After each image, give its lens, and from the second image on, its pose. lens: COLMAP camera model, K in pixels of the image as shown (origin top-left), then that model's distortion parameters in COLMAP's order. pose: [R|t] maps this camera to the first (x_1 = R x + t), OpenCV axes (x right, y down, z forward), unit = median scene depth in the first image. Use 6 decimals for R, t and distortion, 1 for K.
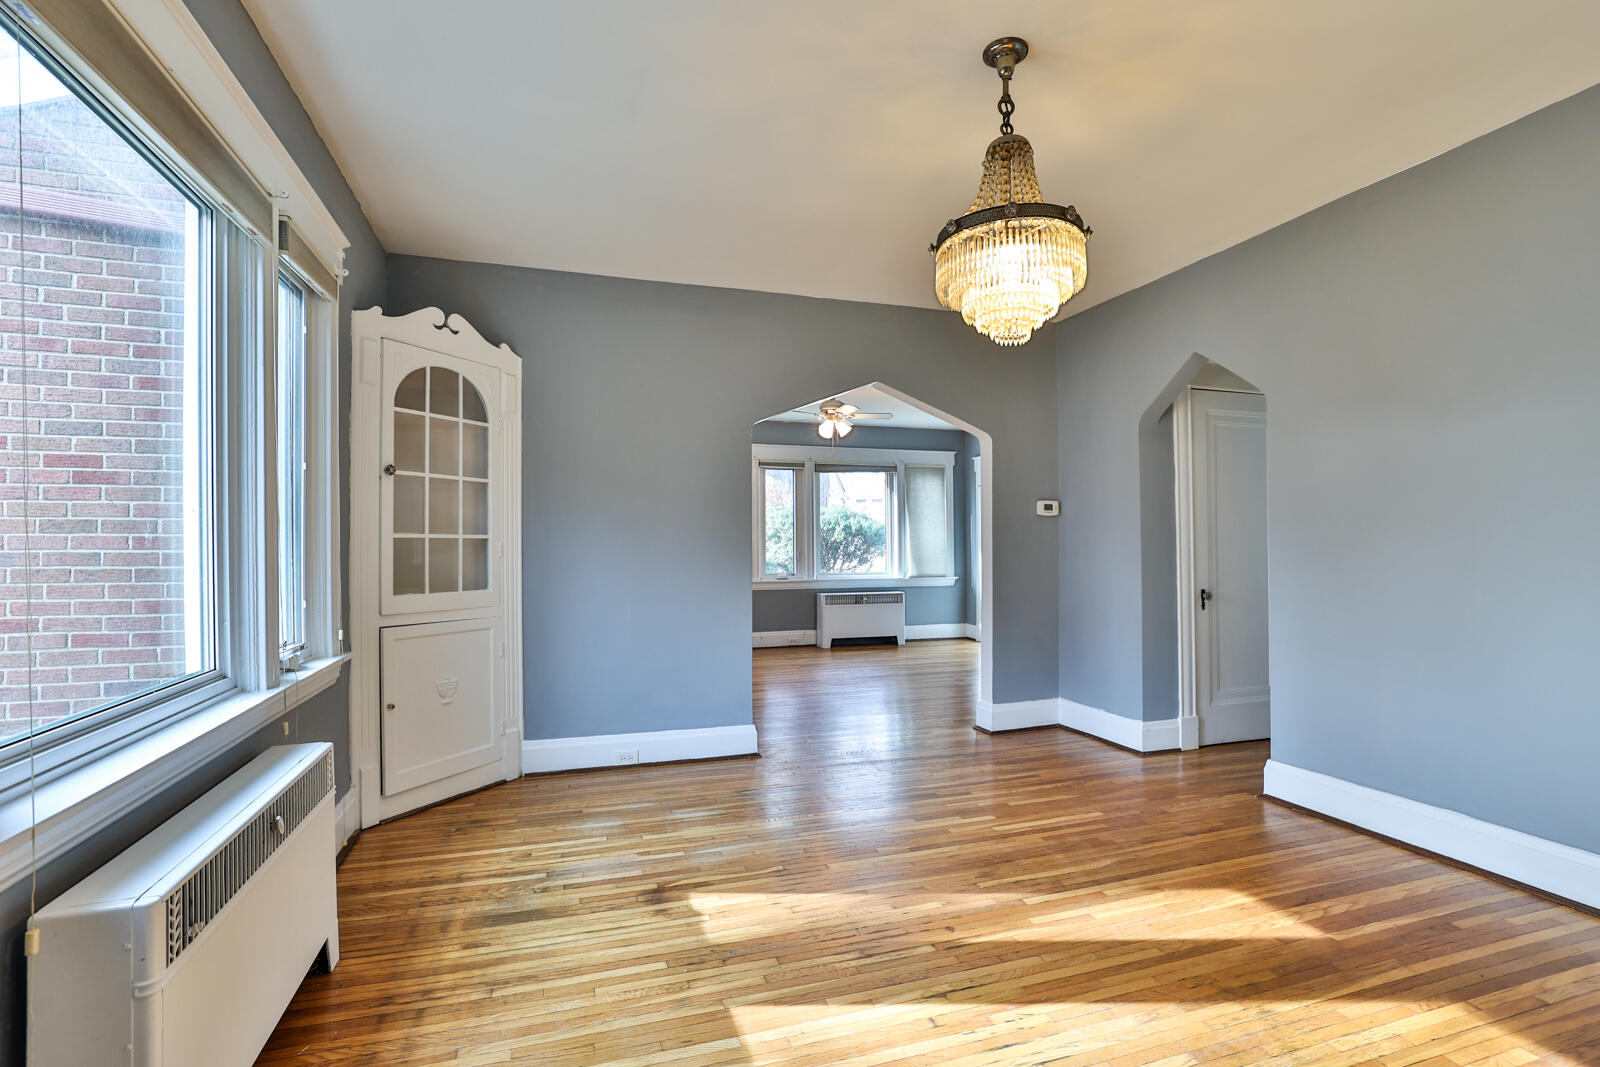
lens RADIAL K [[737.3, 0, 804.8], [0, 737.3, 539.5], [0, 0, 1]] dist [-0.020299, 0.000663]
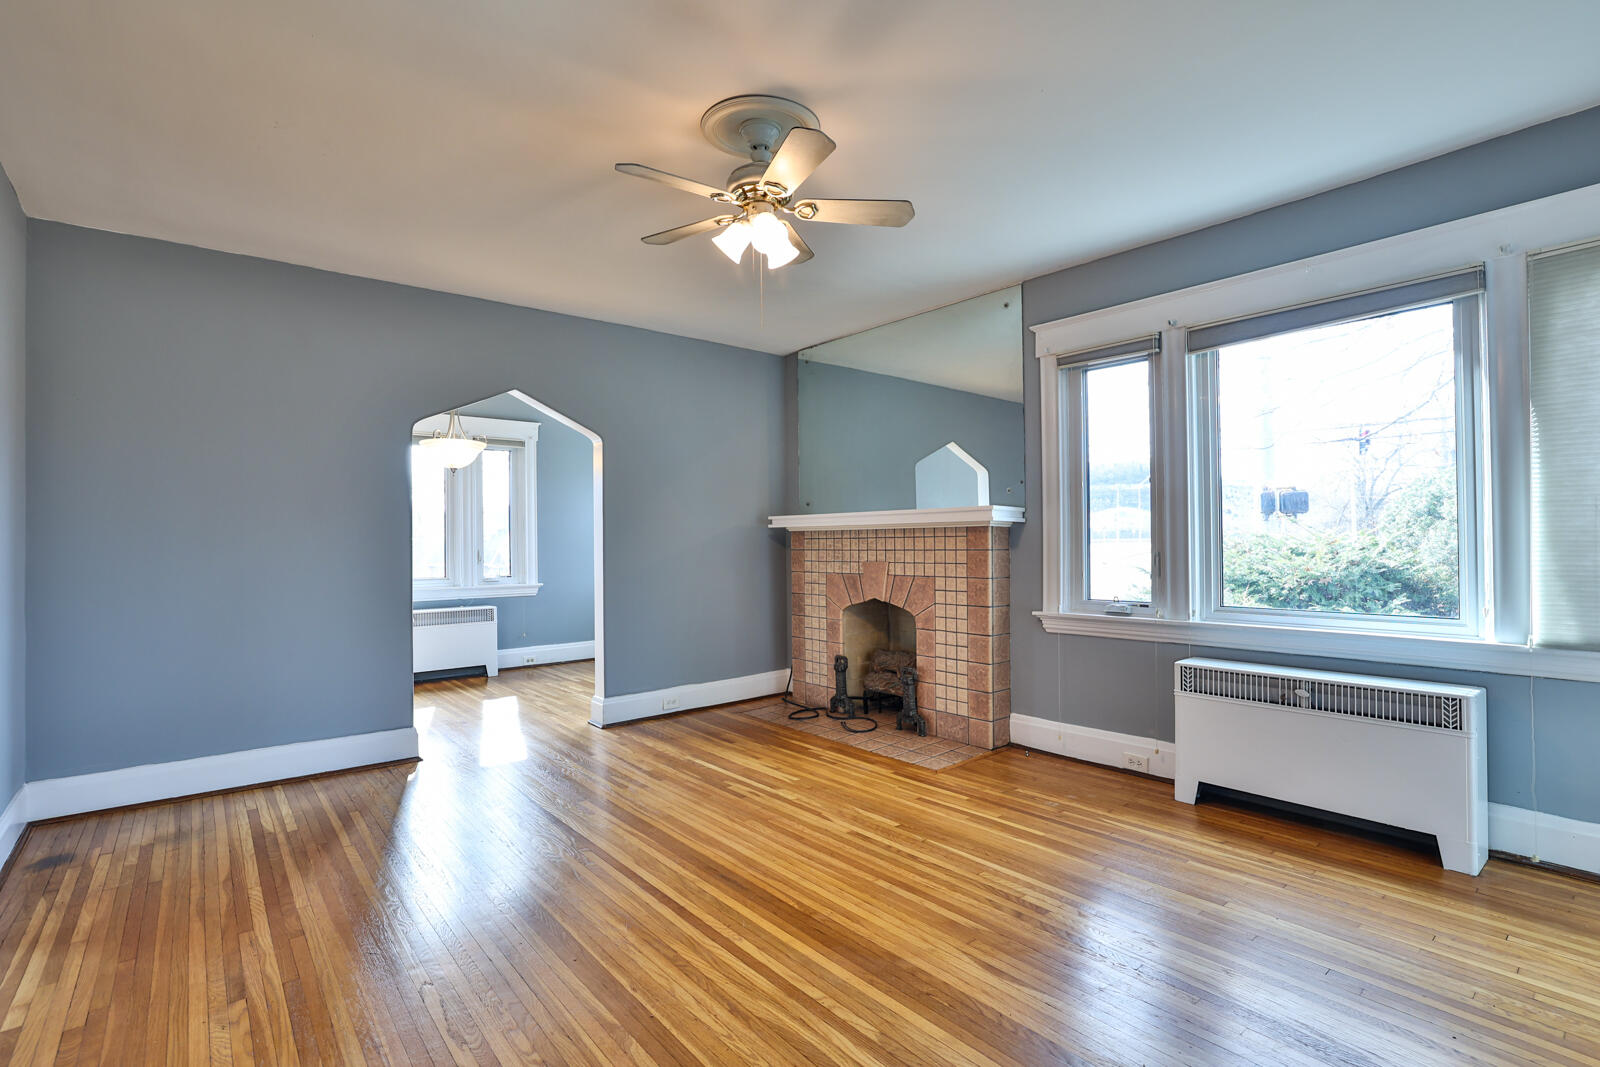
lens RADIAL K [[755.5, 0, 794.3], [0, 755.5, 535.1], [0, 0, 1]] dist [-0.034915, 0.005492]
pose [[0.369036, -0.009958, -0.929362, 0.308376], [0.018084, 0.999830, -0.003532, 0.004628], [0.929239, -0.015503, 0.369153, 0.649823]]
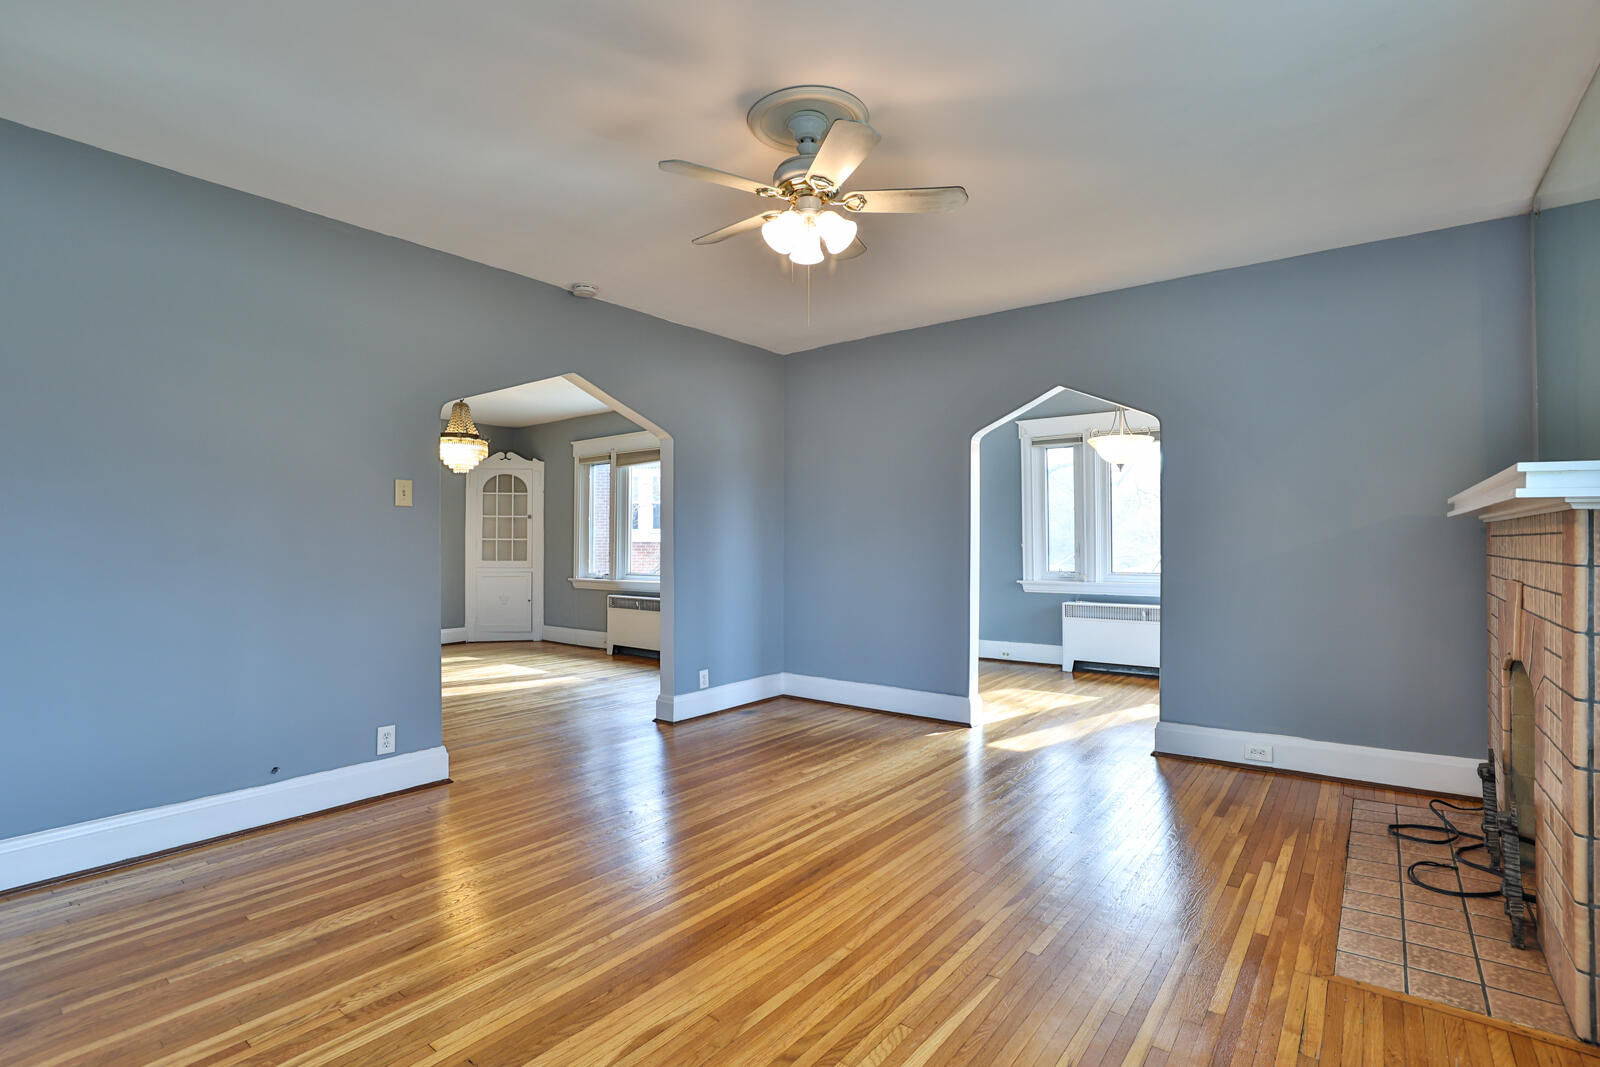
lens RADIAL K [[755.5, 0, 797.9], [0, 755.5, 536.9], [0, 0, 1]] dist [-0.034915, 0.005492]
pose [[-0.830353, 0.000808, -0.557238, 0.192701], [0.009776, 0.999866, -0.013118, 0.007799], [0.557153, -0.016340, -0.830249, 0.990126]]
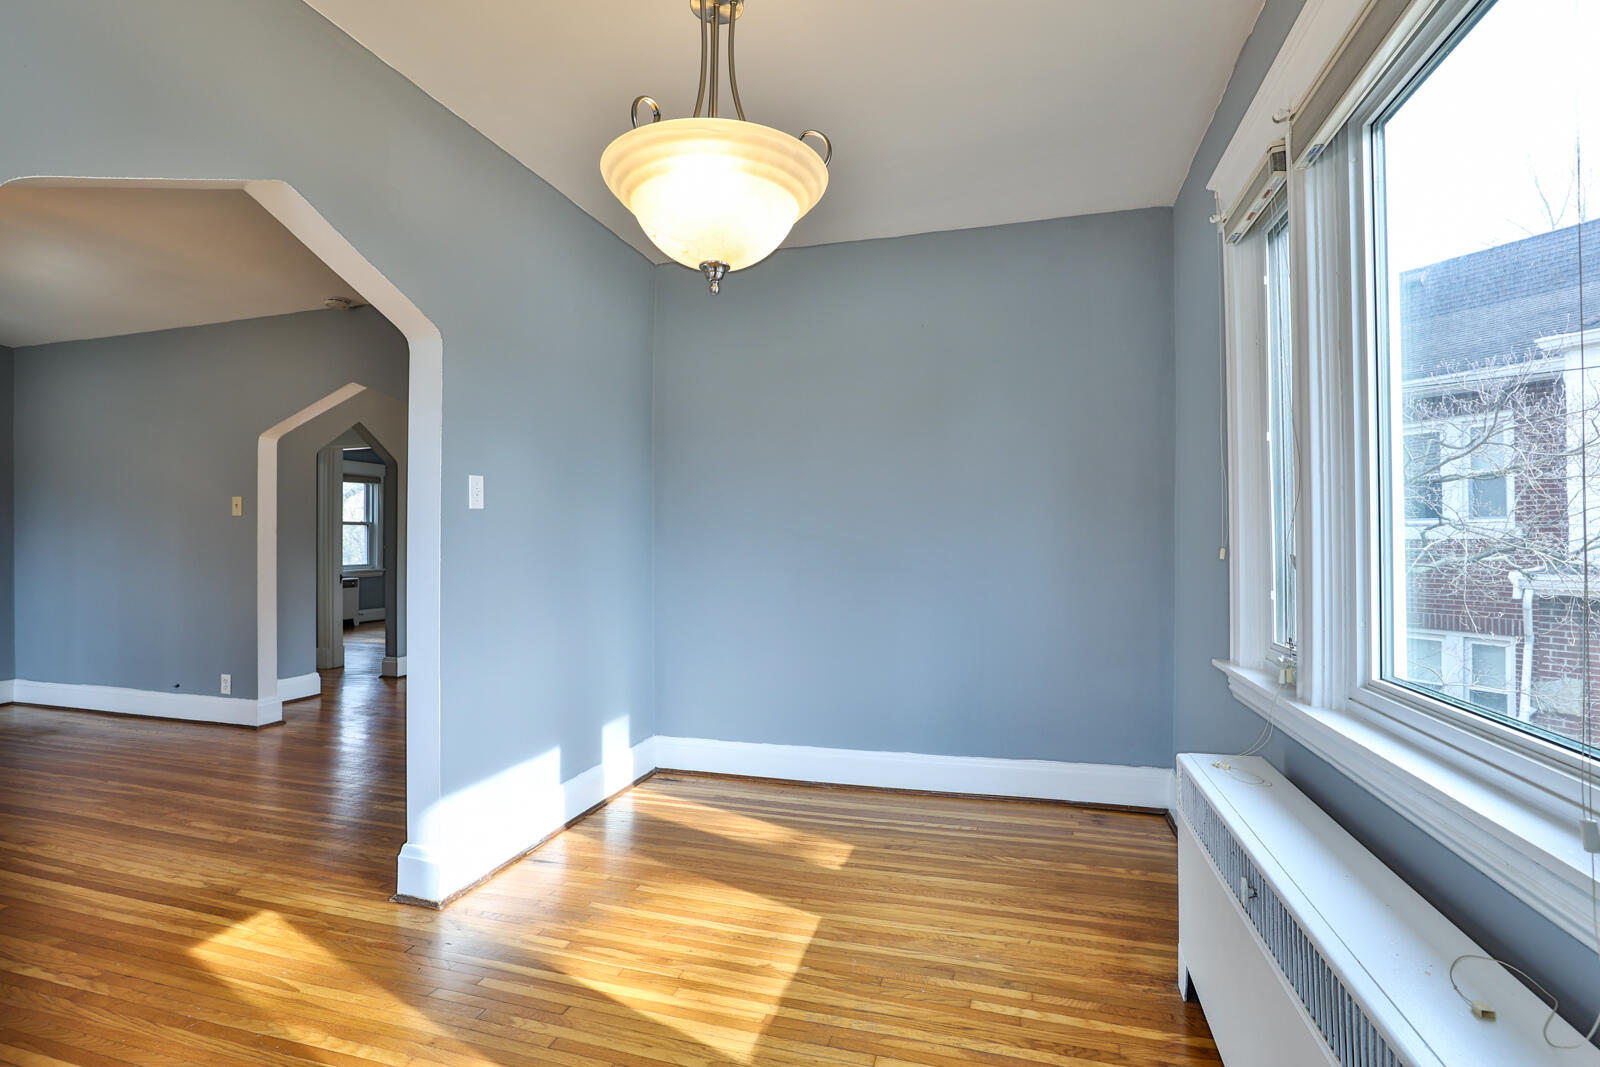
lens RADIAL K [[737.3, 0, 795.9], [0, 737.3, 533.7], [0, 0, 1]] dist [-0.020299, 0.000663]
pose [[-0.820125, 0.020178, 0.571828, -0.504639], [0.003007, 0.999516, -0.030956, 0.015047], [-0.572176, -0.023668, -0.819789, 0.738308]]
